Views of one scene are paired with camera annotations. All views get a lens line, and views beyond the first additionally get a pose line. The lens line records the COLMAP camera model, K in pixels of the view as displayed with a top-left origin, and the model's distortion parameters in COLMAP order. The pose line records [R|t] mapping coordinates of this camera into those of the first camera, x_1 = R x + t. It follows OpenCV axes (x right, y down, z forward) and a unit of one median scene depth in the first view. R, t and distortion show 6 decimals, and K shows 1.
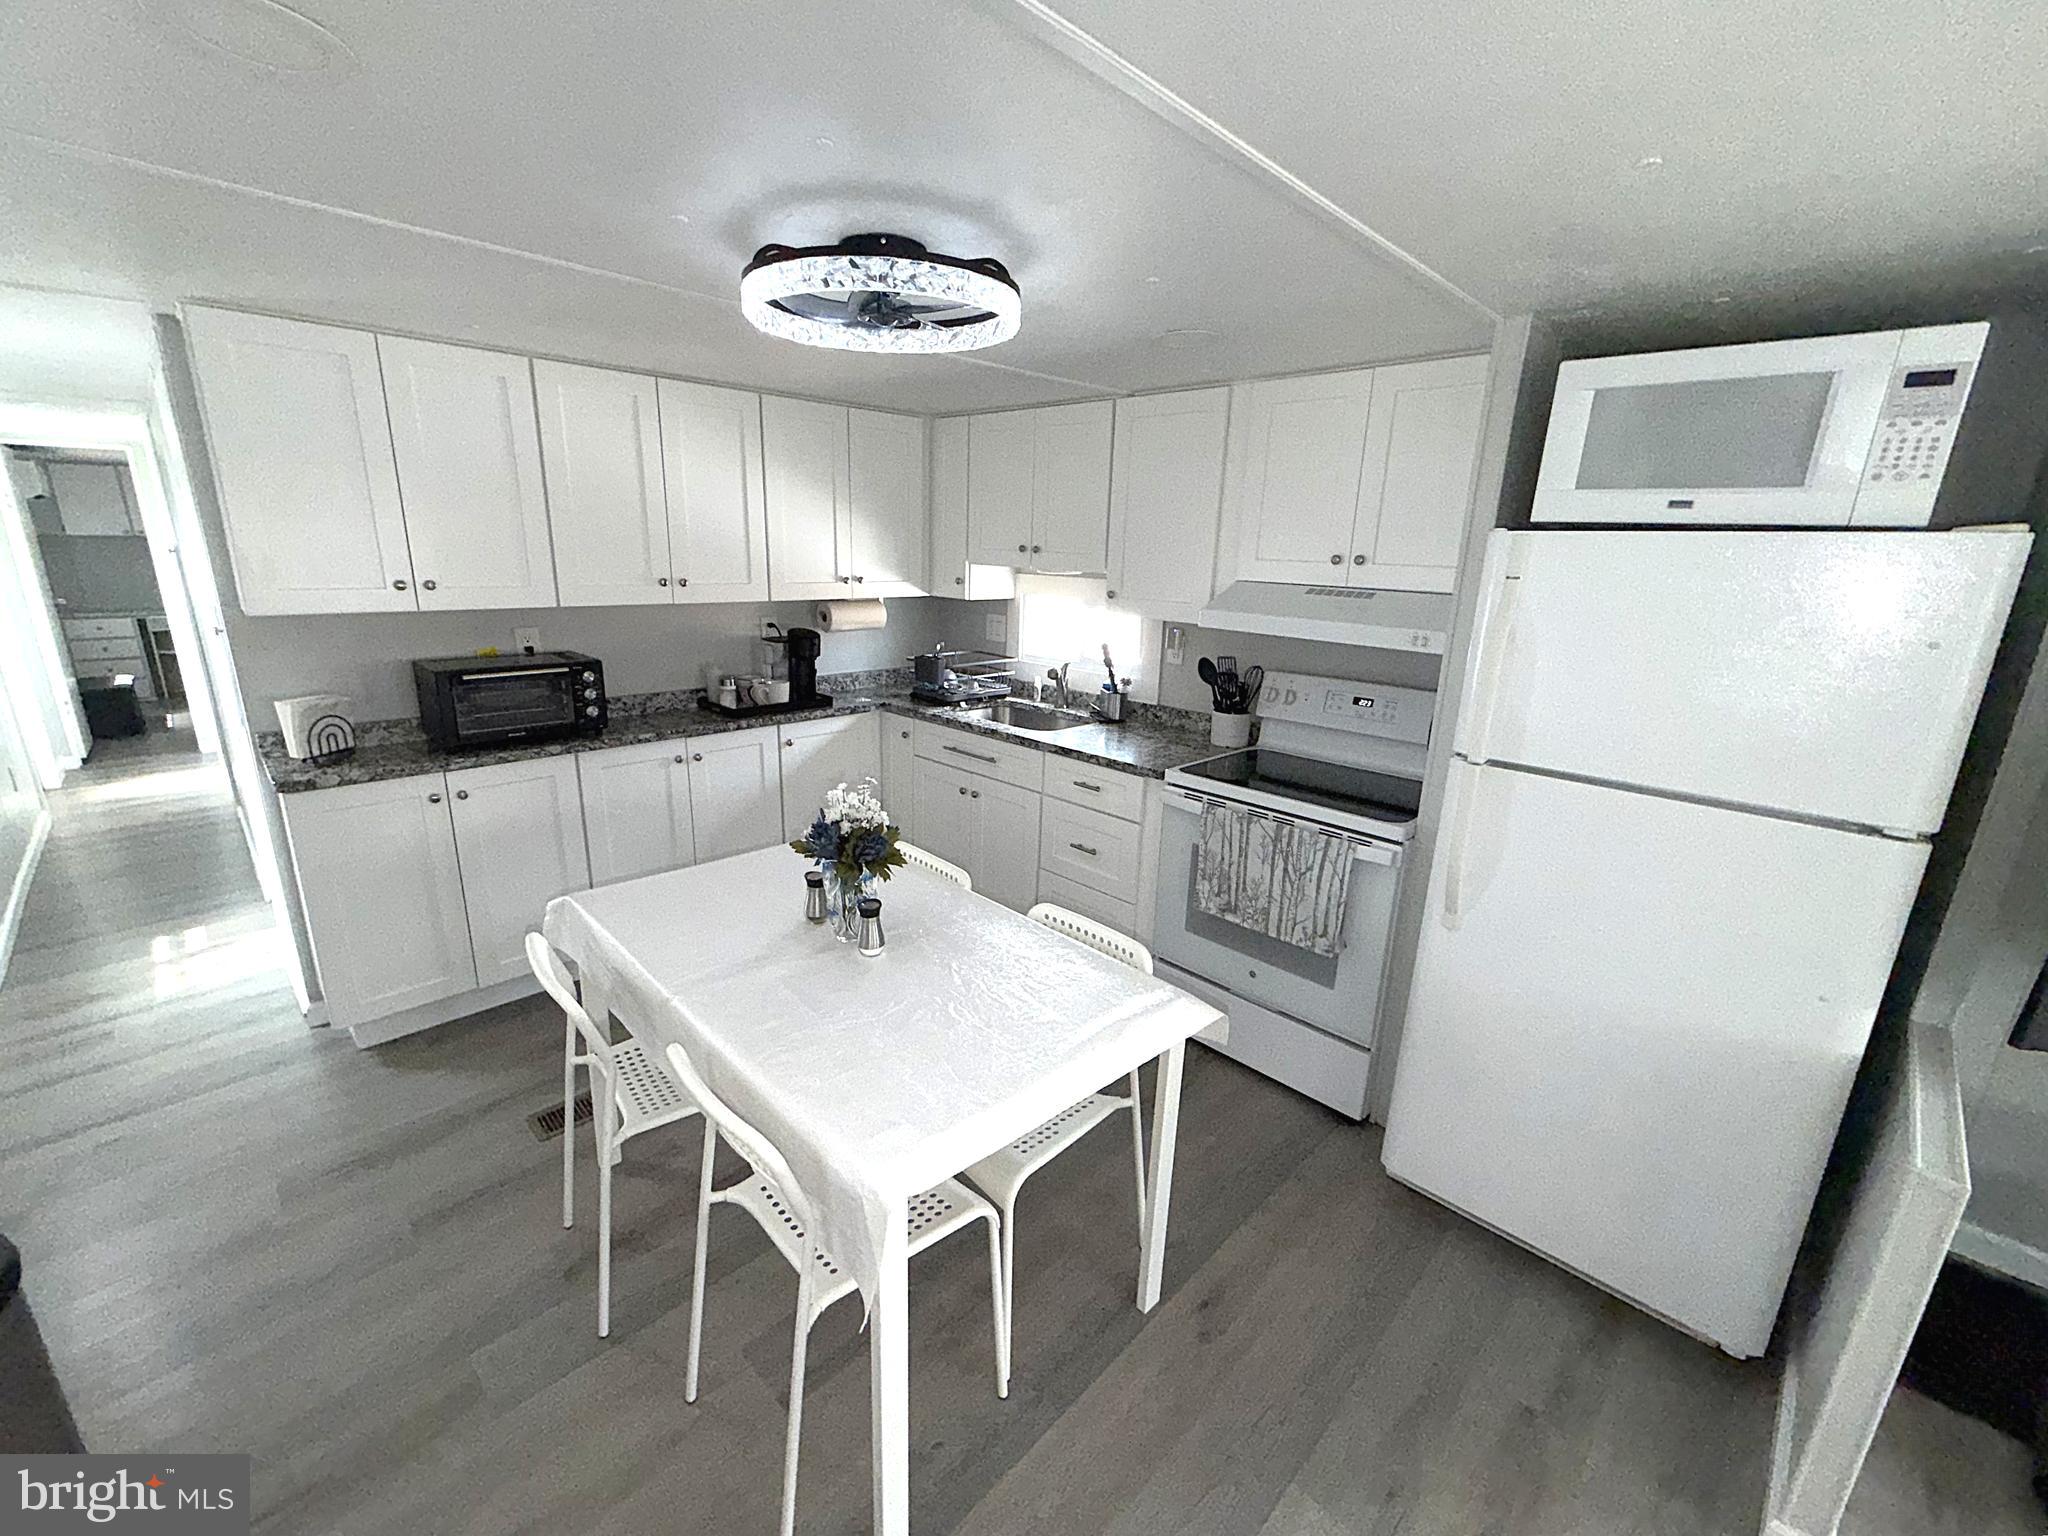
lens RADIAL K [[826.0, 0, 1013.1], [0, 826.0, 769.6], [0, 0, 1]] dist [0.003137, 0.000043]
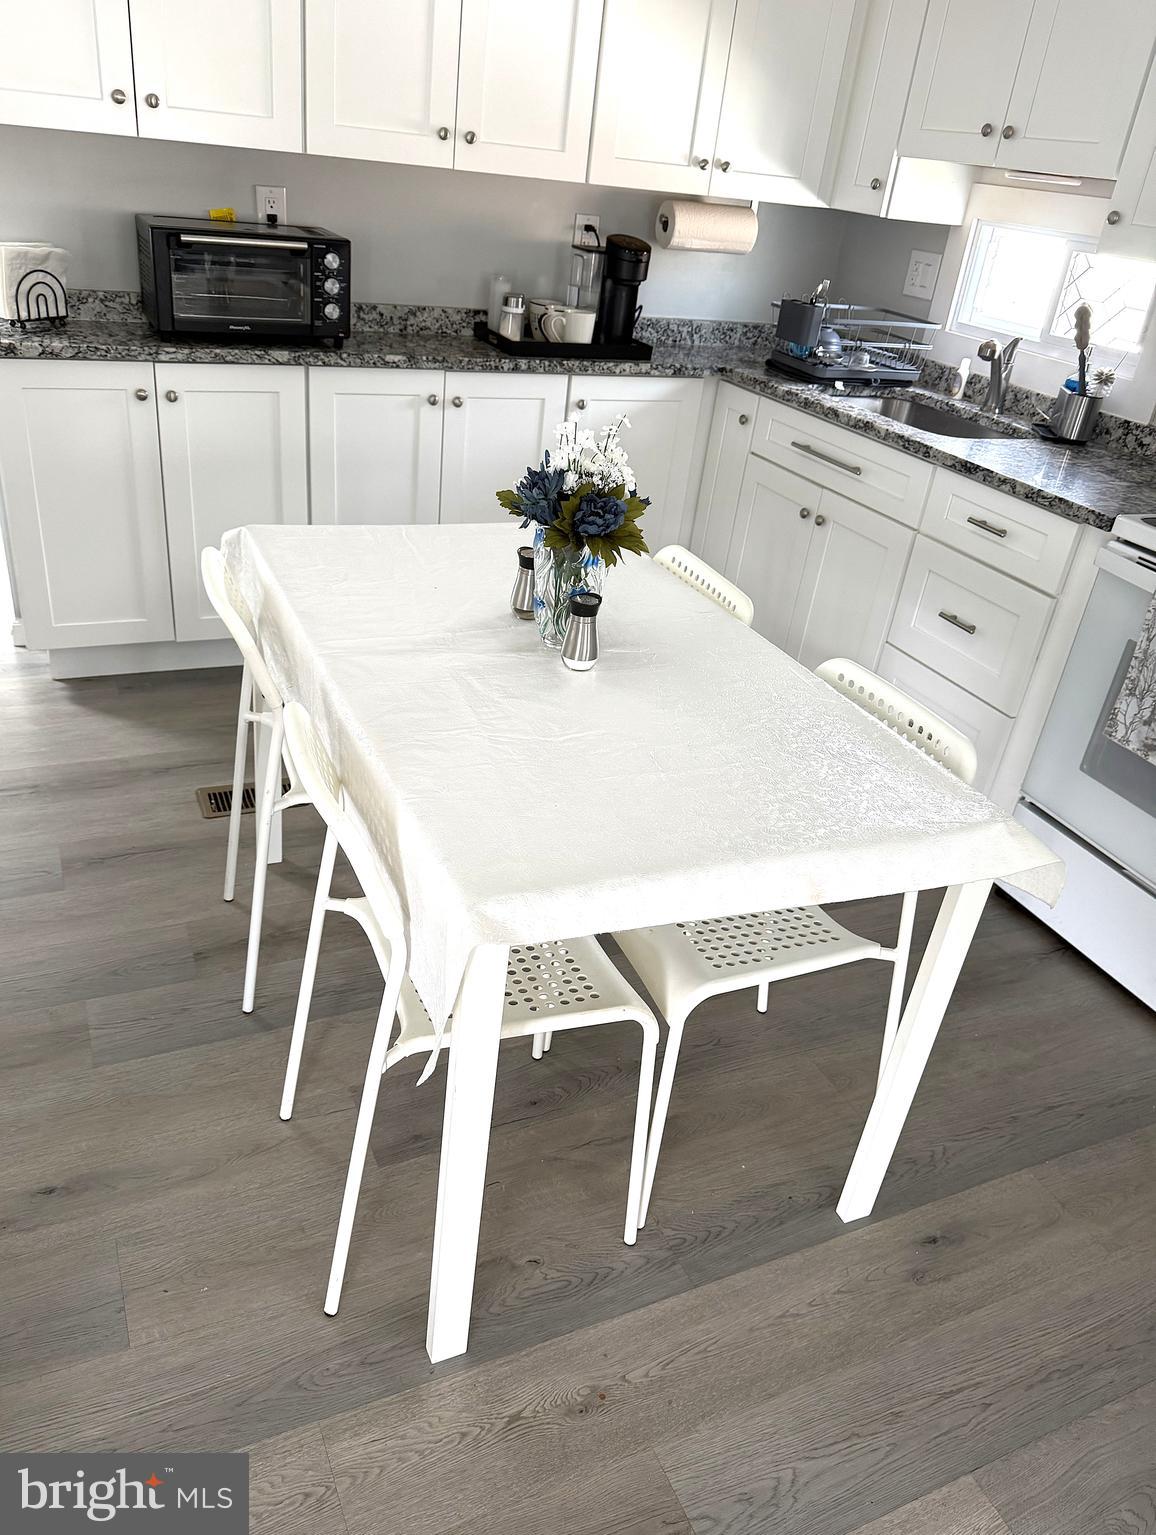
lens RADIAL K [[1099.3, 0, 564.6], [0, 1099.3, 776.2], [0, 0, 1]] dist [0.022539, -0.039513]
pose [[0.933661, 0.235189, -0.270119, 0.058973], [-0.166908, 0.953000, 0.252850, 0.042109], [0.316891, -0.190991, 0.929033, 0.048681]]
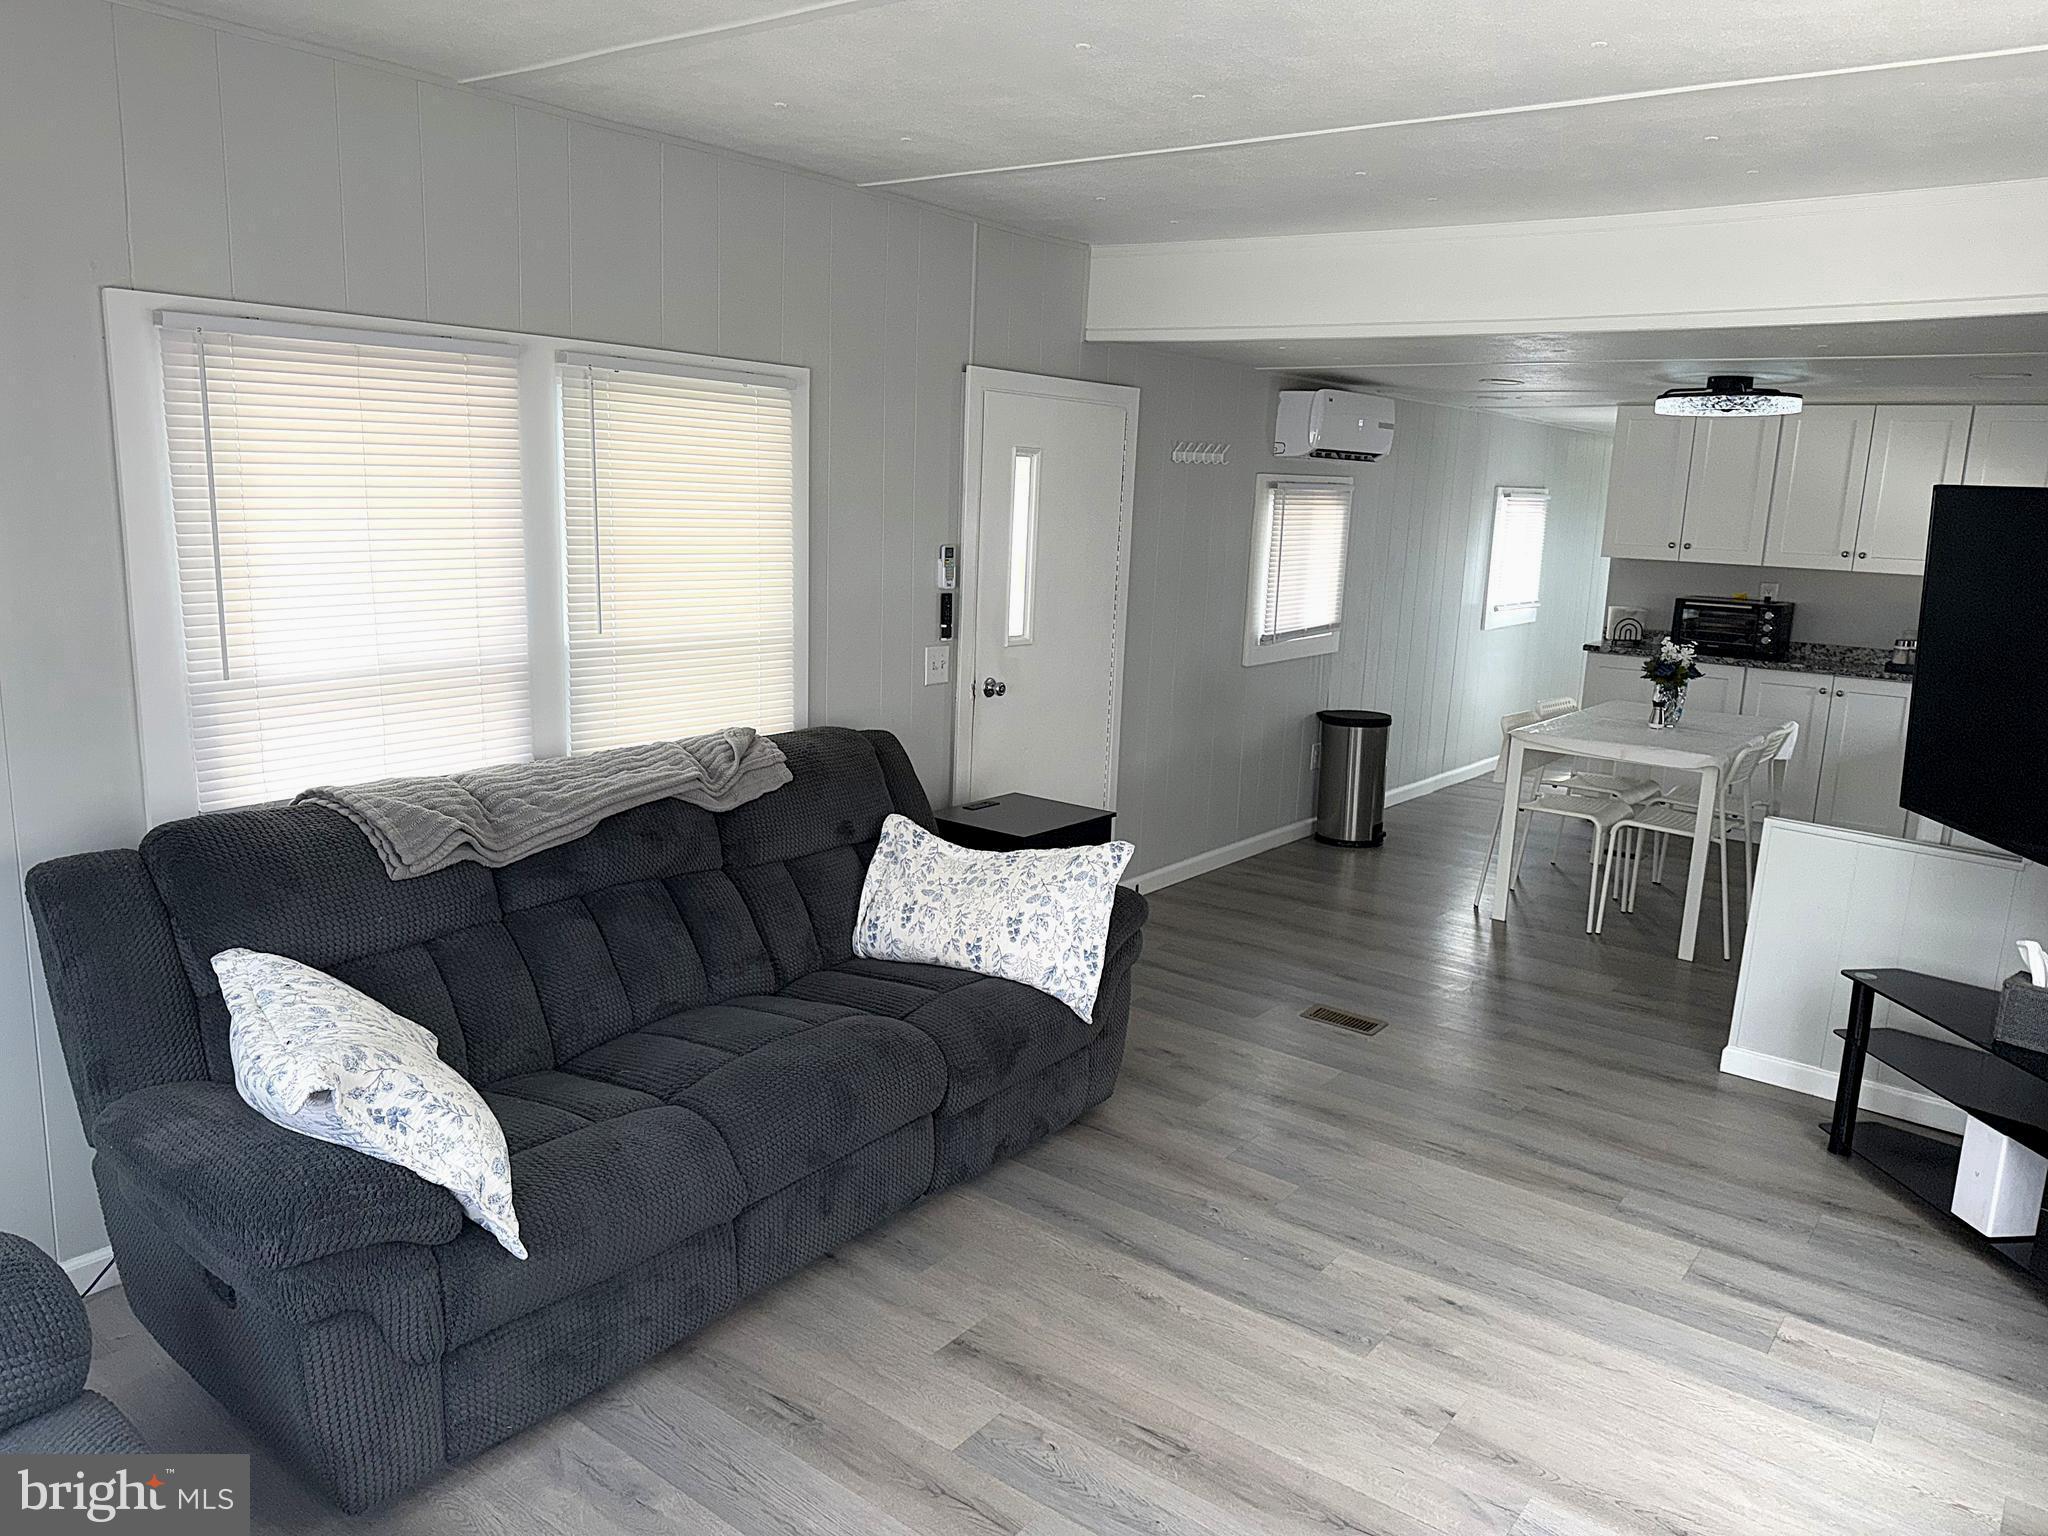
lens RADIAL K [[1424.0, 0, 1096.1], [0, 1424.0, 771.5], [0, 0, 1]] dist [0.123495, -0.180394]
pose [[0.171236, 0.176015, -0.969380, 1.663907], [-0.292732, 0.948568, 0.120526, 0.170275], [0.940737, 0.263130, 0.213954, -0.519864]]
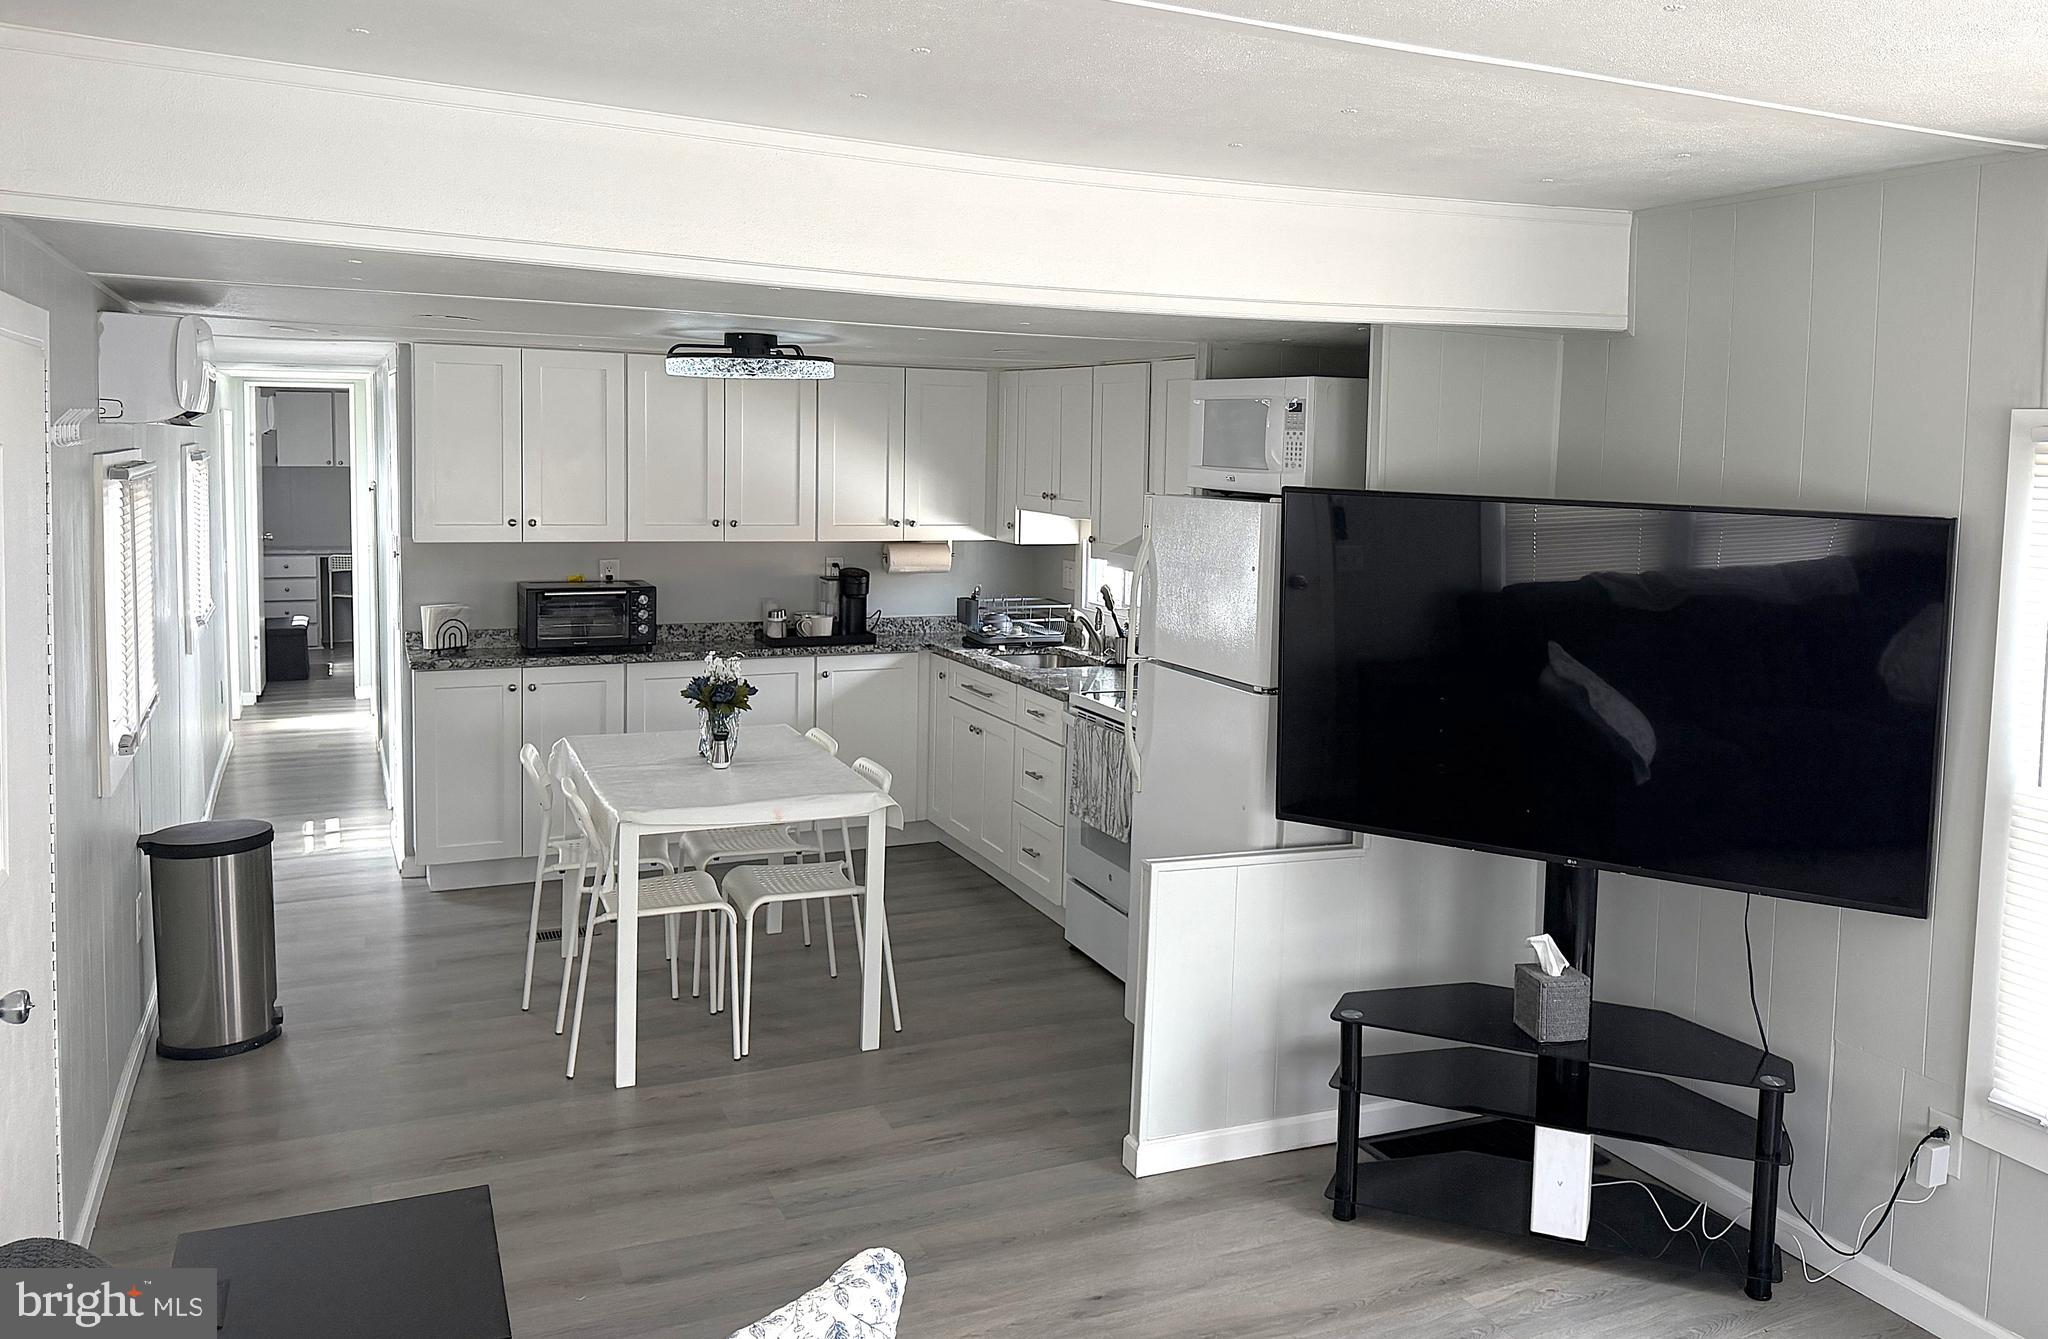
lens RADIAL K [[1558.1, 0, 1139.4], [0, 1558.1, 568.5], [0, 0, 1]] dist [0.155948, -0.334154]
pose [[0.949887, 0.020234, -0.311937, 0.827905], [-0.081144, 0.979656, -0.183546, 0.192144], [0.301877, 0.199660, 0.932205, -0.862209]]
